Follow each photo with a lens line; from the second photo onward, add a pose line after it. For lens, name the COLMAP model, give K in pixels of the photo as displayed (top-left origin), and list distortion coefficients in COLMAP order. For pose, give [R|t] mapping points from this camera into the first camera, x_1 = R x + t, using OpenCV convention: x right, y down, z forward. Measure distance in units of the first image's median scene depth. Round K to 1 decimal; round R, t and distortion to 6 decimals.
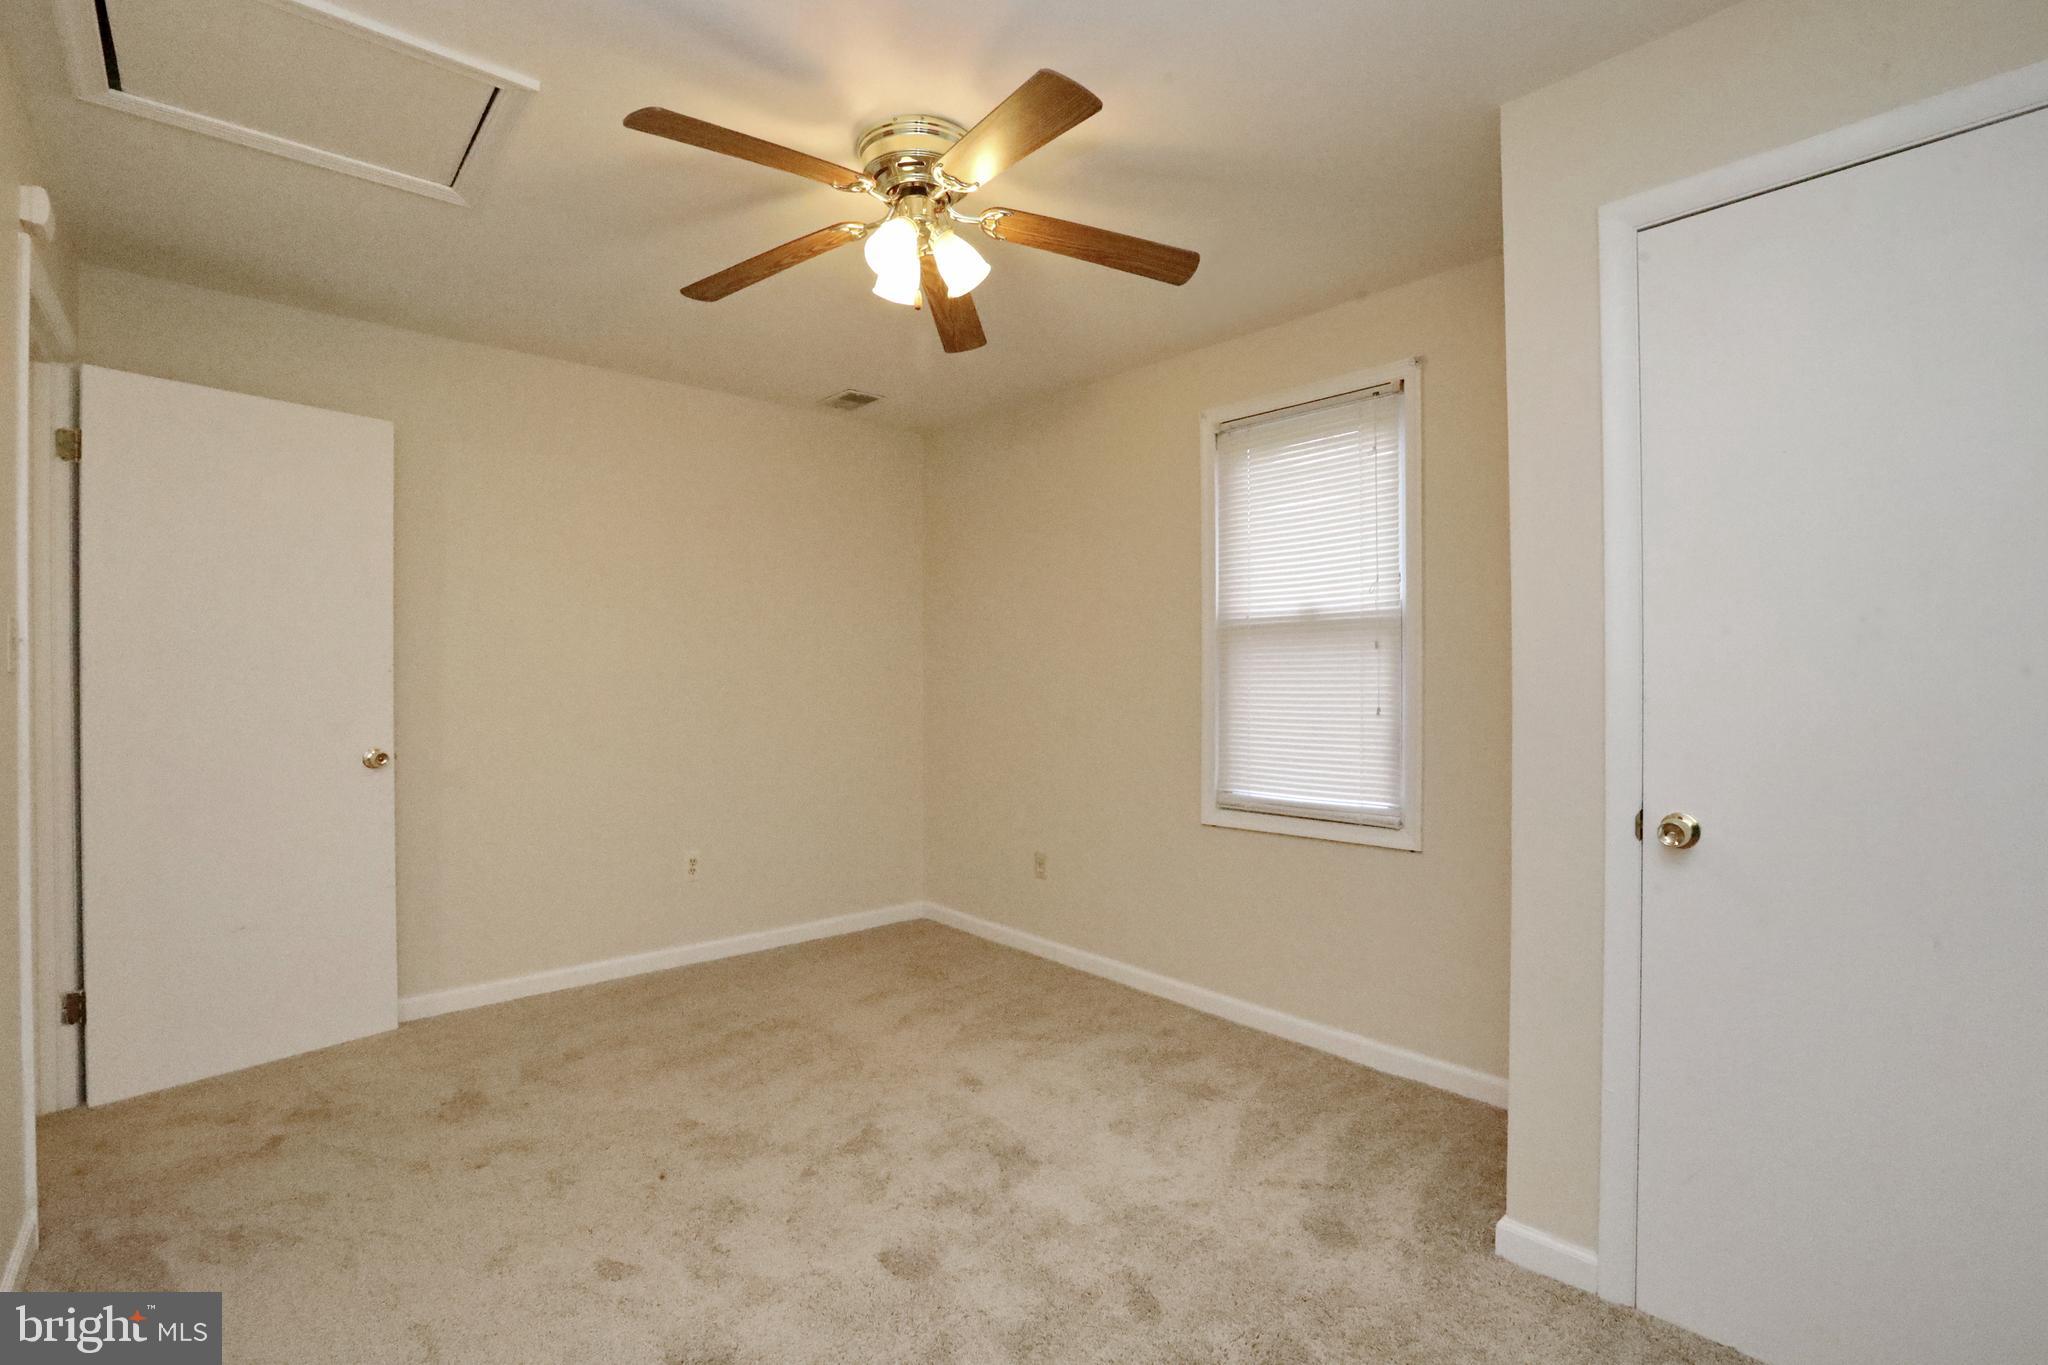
lens RADIAL K [[964.1, 0, 1030.5], [0, 964.1, 686.4], [0, 0, 1]] dist [-0.023479, 0.001106]
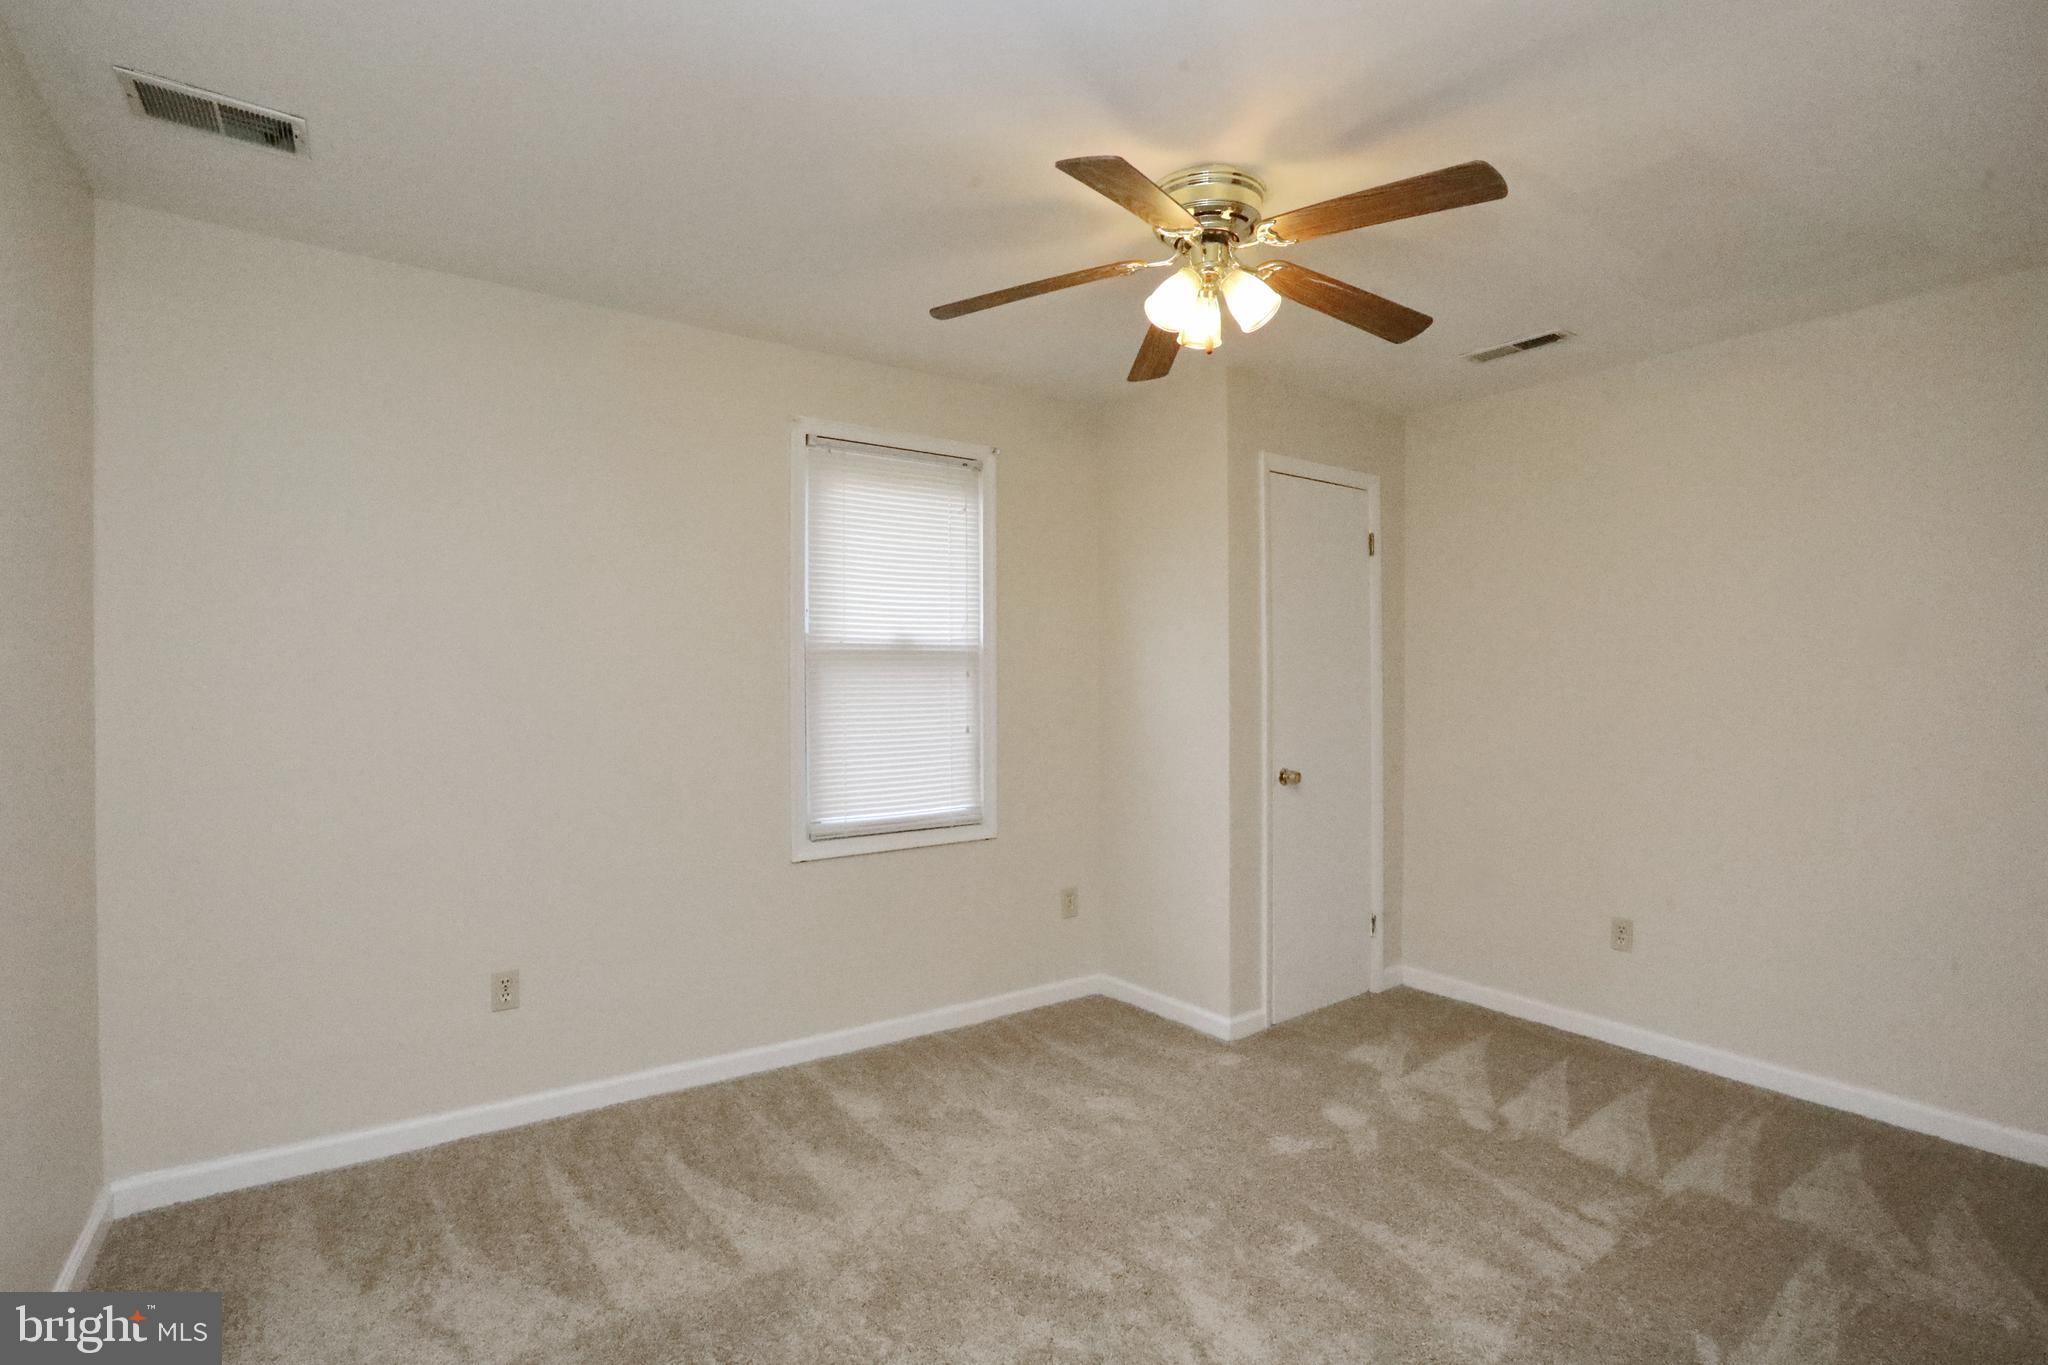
lens RADIAL K [[934.3, 0, 1024.0], [0, 934.3, 682.5], [0, 0, 1]] dist [-0.076147, 0.039264]
pose [[0.095833, -0.007763, 0.995367, -0.751022], [0.001080, 0.999970, 0.007695, -0.039640], [-0.995397, 0.000338, 0.095839, 0.767640]]
